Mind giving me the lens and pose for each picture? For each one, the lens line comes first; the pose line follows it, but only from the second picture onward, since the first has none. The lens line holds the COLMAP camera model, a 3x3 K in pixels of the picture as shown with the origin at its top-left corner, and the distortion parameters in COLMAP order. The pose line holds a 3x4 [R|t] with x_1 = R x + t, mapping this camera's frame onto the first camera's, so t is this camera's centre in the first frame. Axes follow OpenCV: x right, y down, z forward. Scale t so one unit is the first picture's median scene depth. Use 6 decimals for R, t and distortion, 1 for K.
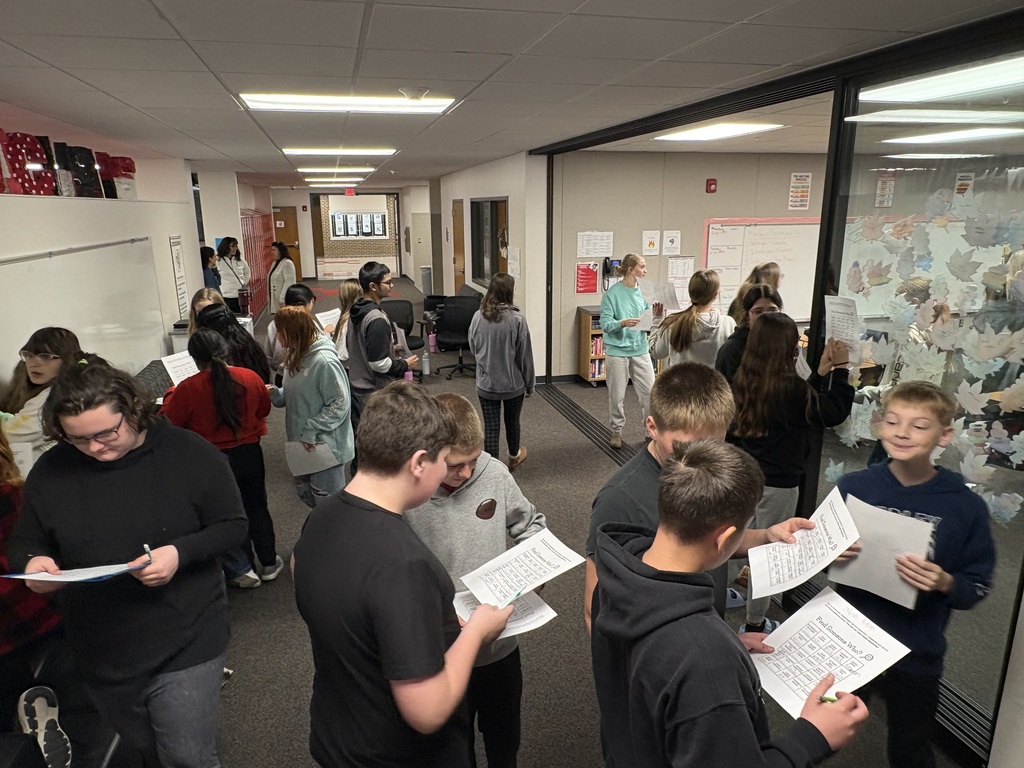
lens RADIAL K [[687.2, 0, 512.0], [0, 687.2, 385.6], [0, 0, 1]] dist [-0.006905, -0.000598]
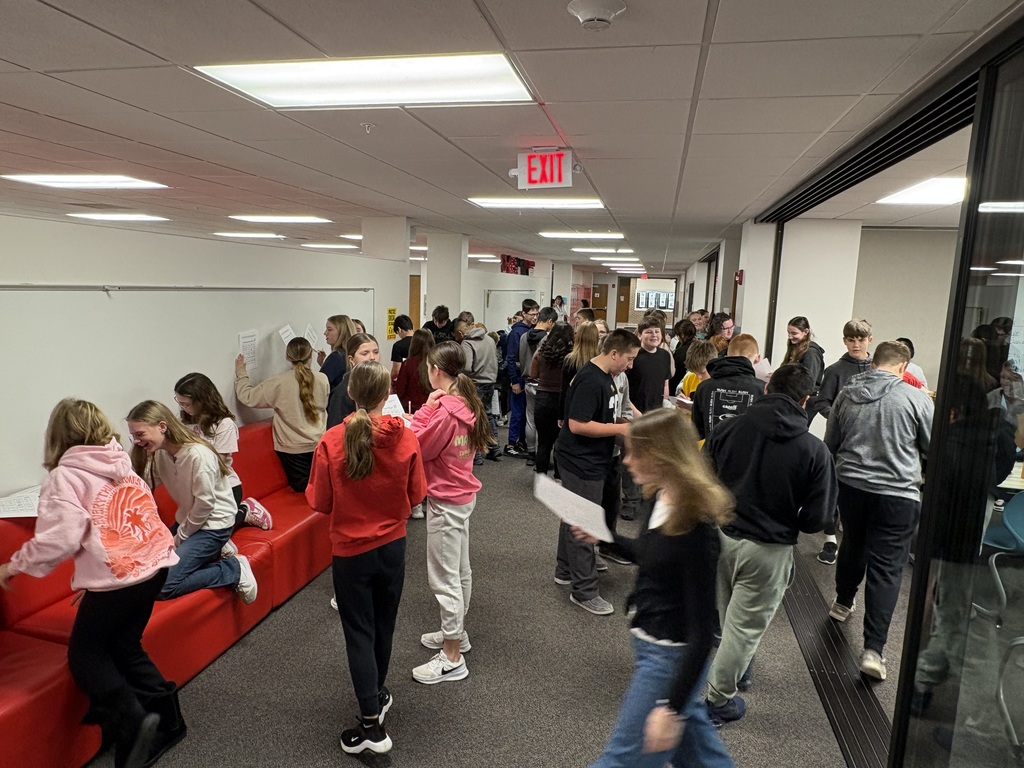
lens RADIAL K [[687.2, 0, 510.0], [0, 687.2, 386.2], [0, 0, 1]] dist [-0.006905, -0.000598]
pose [[0.891368, 0.104812, -0.440996, 0.194397], [-0.155460, 0.984580, -0.080220, 0.123255], [0.425788, 0.140063, 0.893917, -0.445474]]
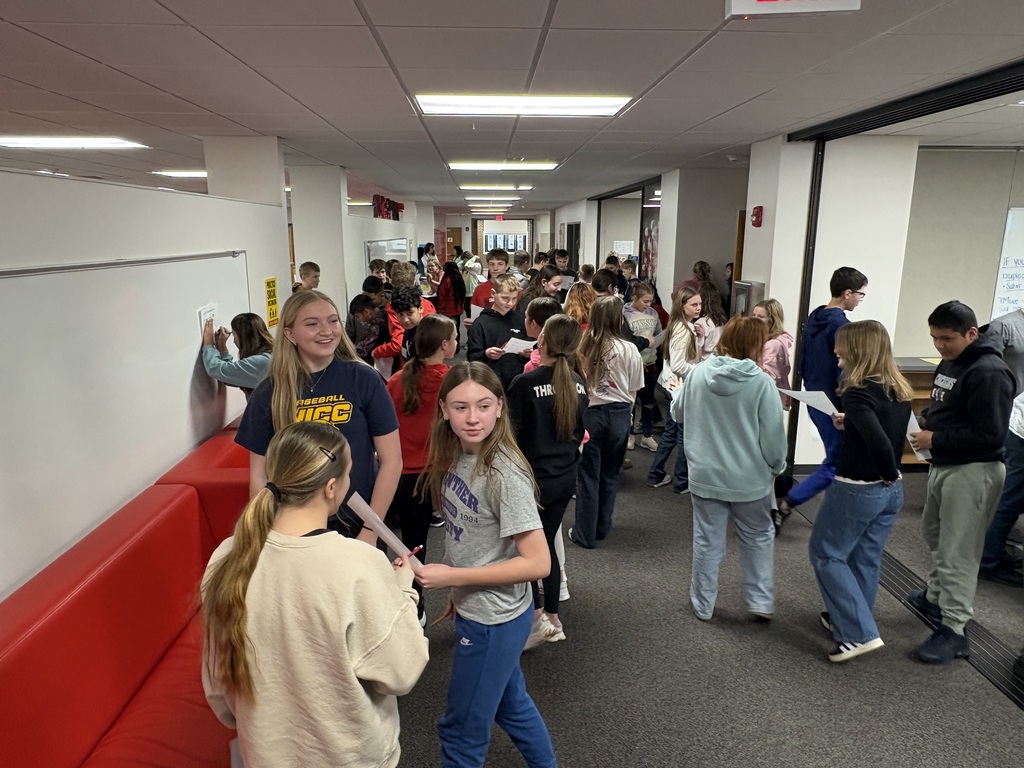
lens RADIAL K [[687.2, 0, 509.6], [0, 687.2, 381.6], [0, 0, 1]] dist [-0.006905, -0.000598]
pose [[0.976889, 0.058847, -0.205489, 0.093583], [-0.067131, 0.997179, -0.033571, 0.097885], [0.202933, 0.046590, 0.978084, -0.355035]]
